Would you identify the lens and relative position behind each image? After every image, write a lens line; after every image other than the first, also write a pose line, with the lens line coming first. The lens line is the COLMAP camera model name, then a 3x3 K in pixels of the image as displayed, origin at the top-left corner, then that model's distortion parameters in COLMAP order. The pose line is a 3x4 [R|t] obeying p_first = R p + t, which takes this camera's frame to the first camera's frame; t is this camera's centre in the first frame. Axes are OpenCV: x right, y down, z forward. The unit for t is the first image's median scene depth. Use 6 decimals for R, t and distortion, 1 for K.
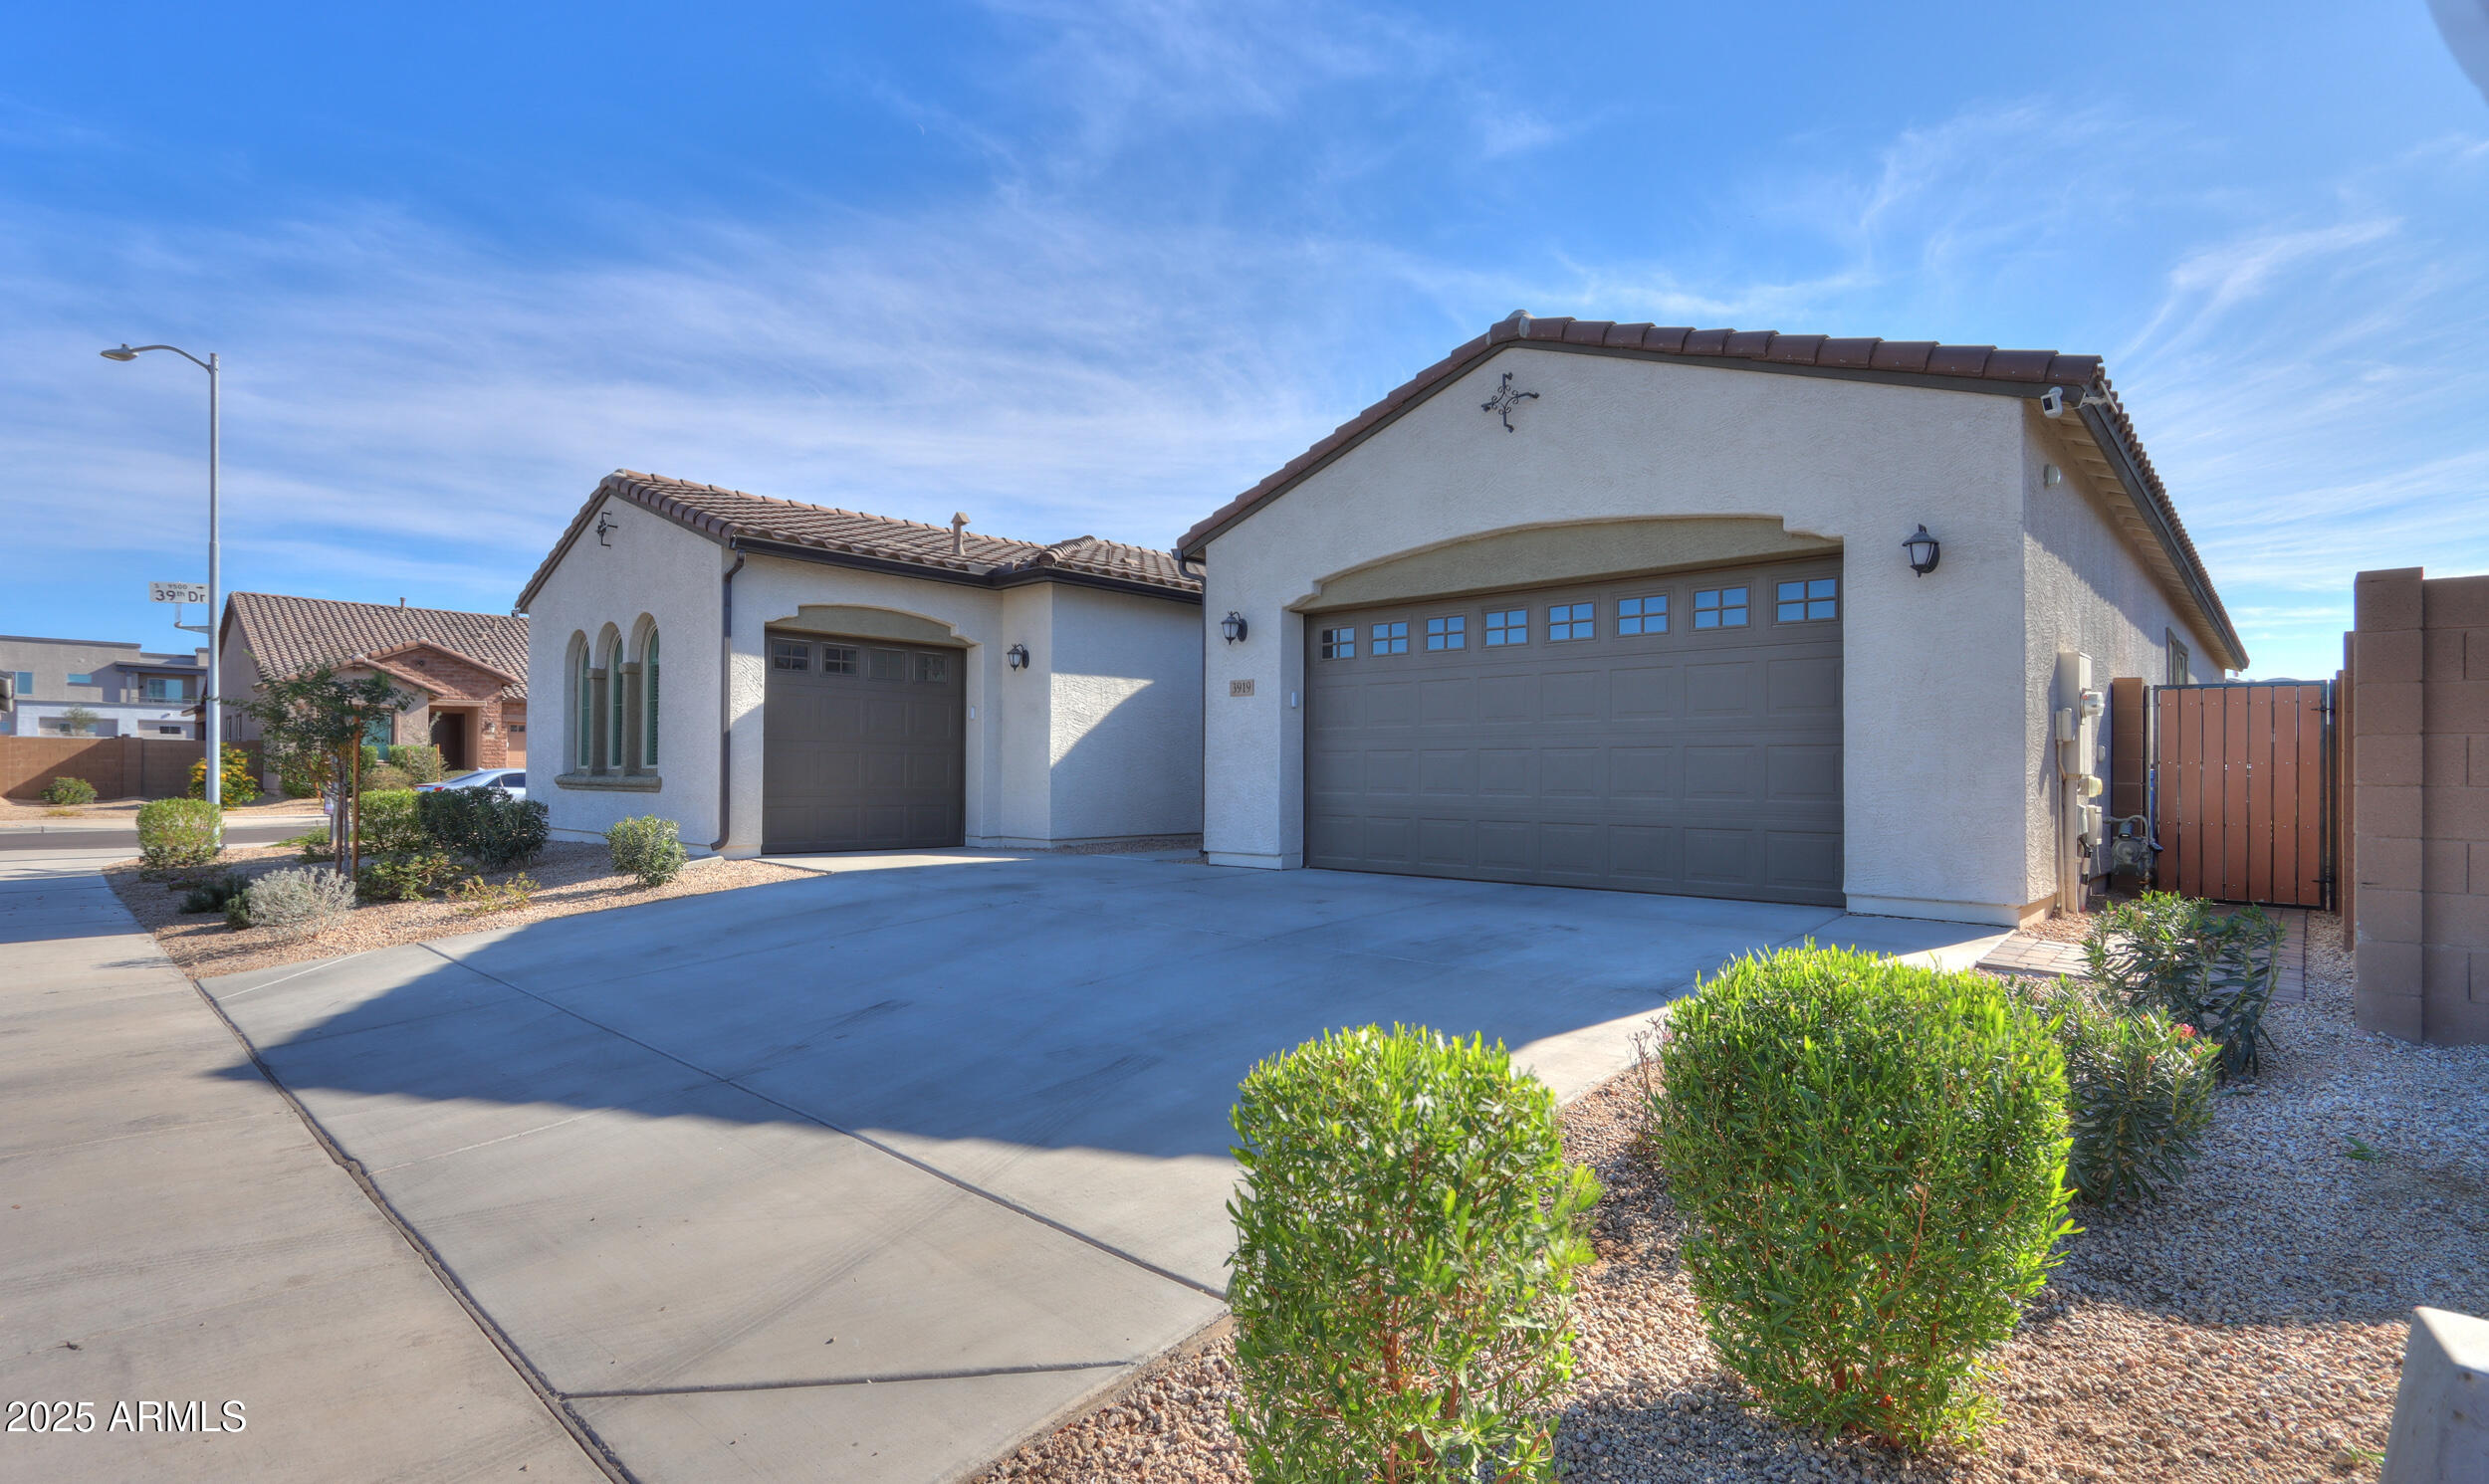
lens RADIAL K [[1146.0, 0, 1238.3], [0, 1146.0, 748.3], [0, 0, 1]] dist [0.001831, -0.000391]
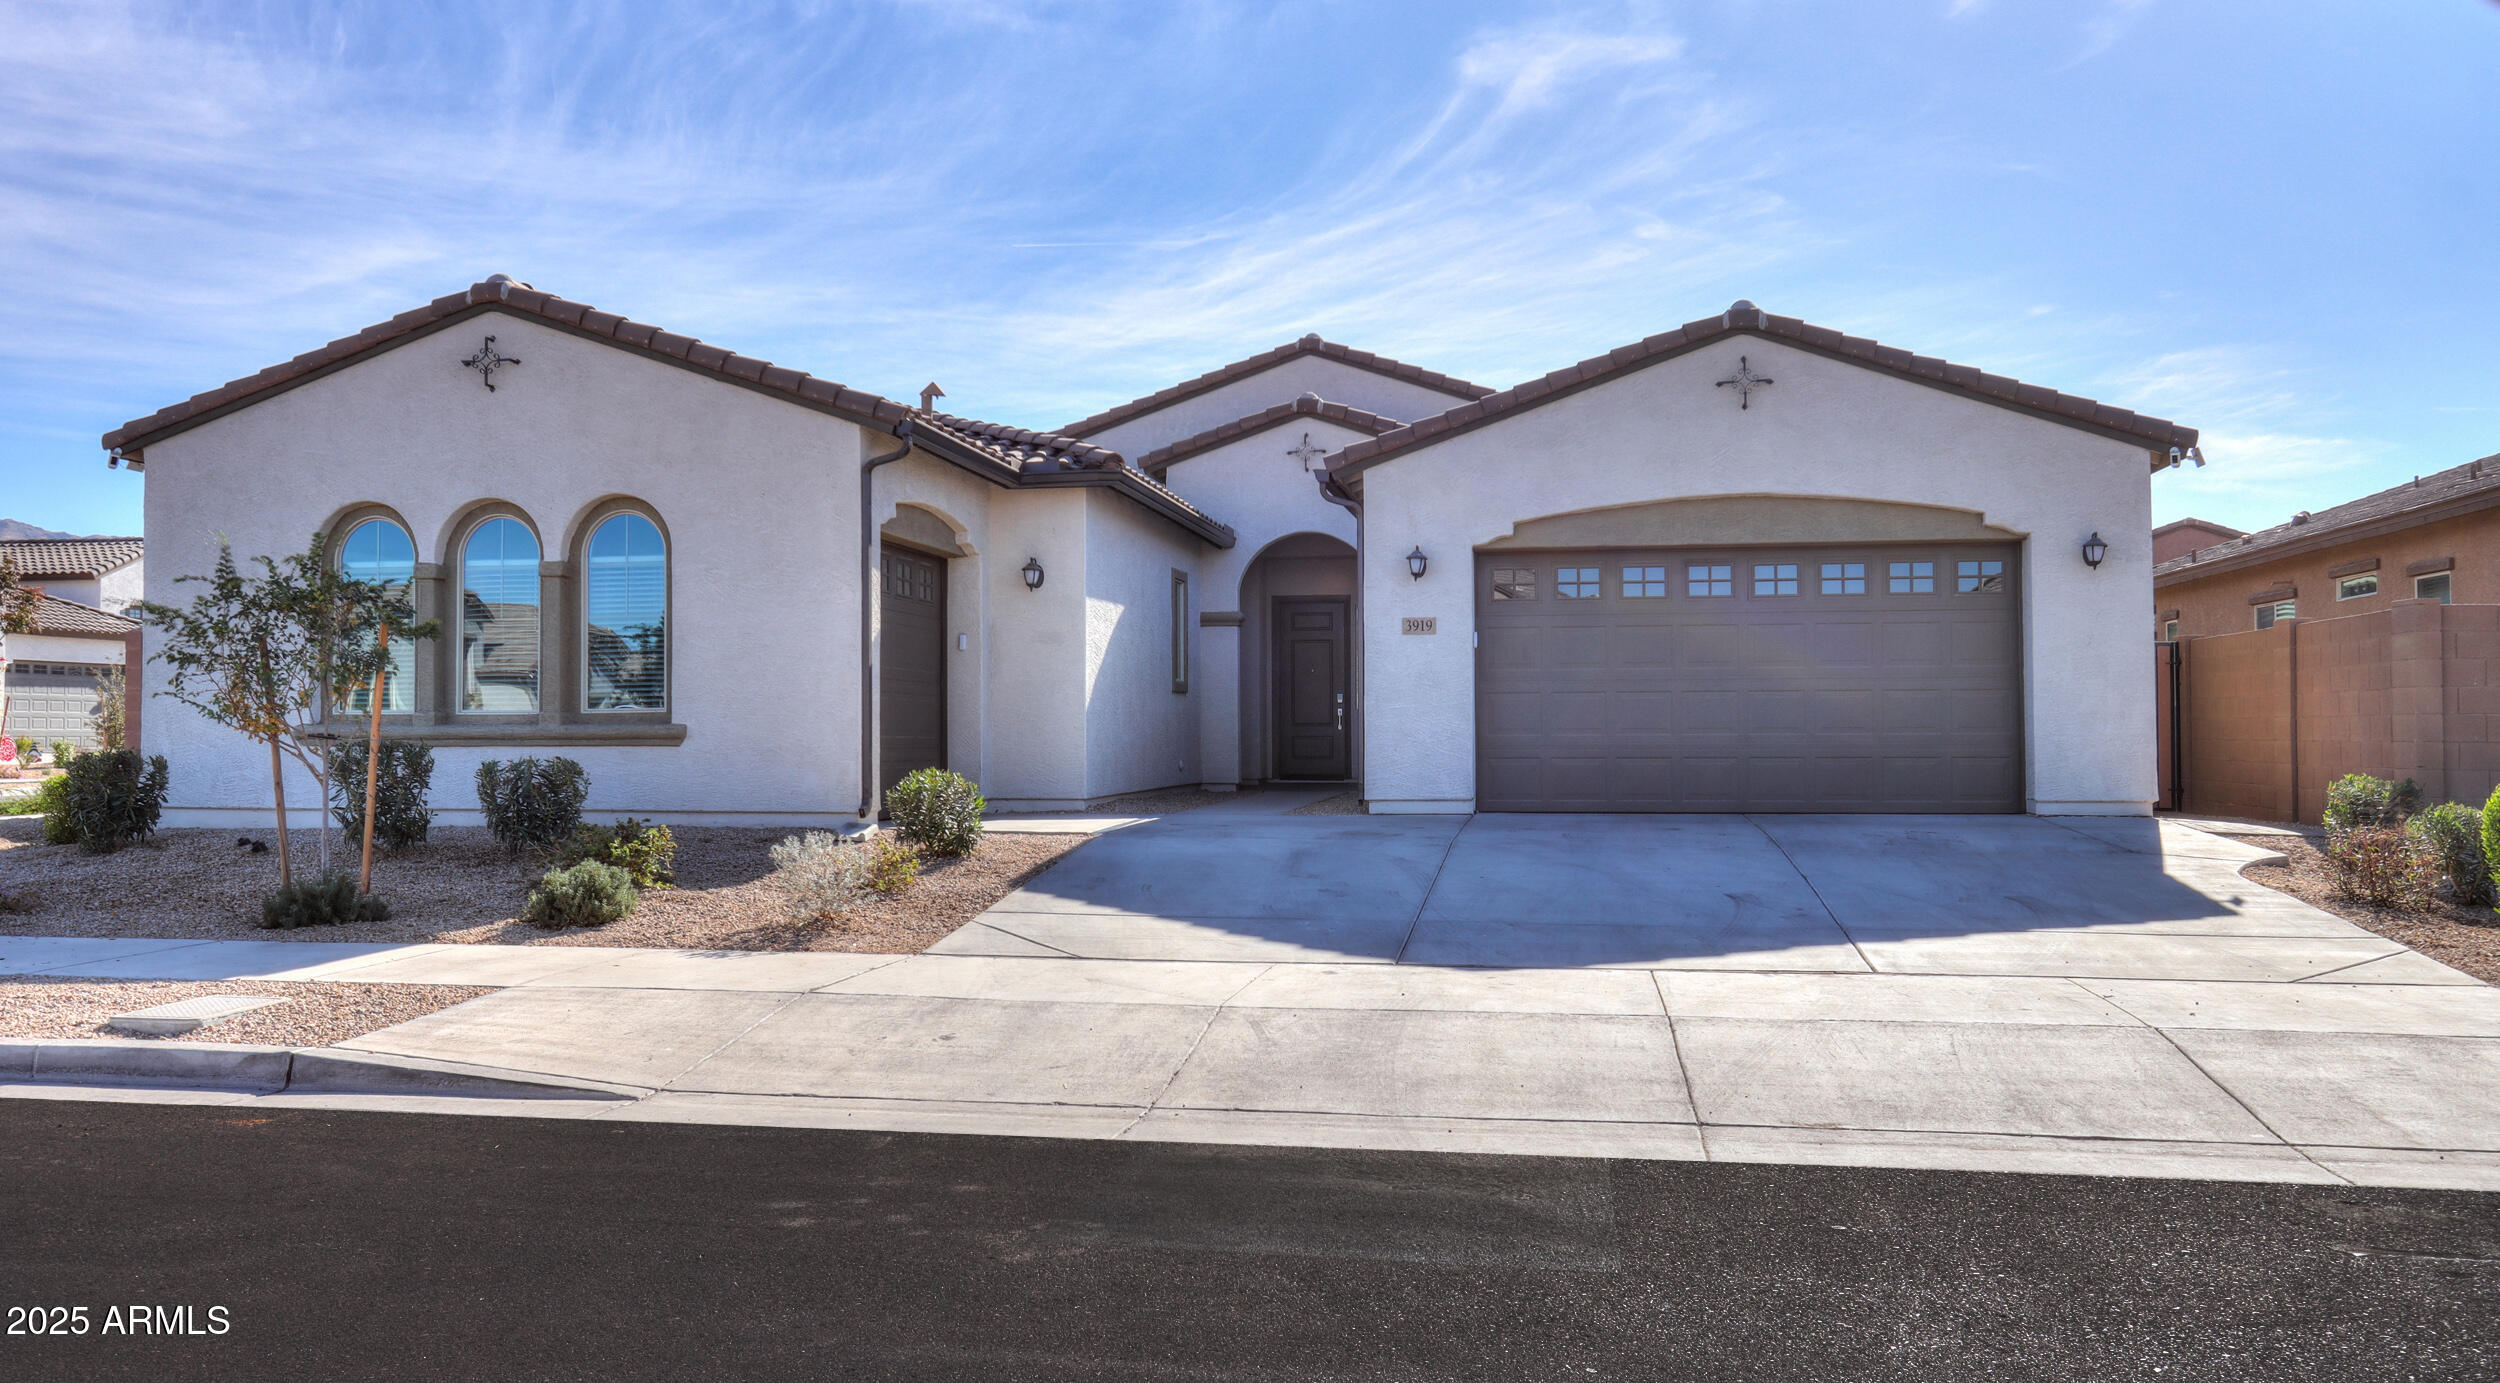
lens RADIAL K [[2008.2, 0, 1253.6], [0, 2008.2, 691.2], [0, 0, 1]] dist [0.061212, 0.001247]
pose [[0.828268, 0.004237, 0.560316, -1.043126], [-0.003116, 0.999991, -0.002955, 0.006607], [-0.560323, 0.000701, 0.828274, -0.303596]]
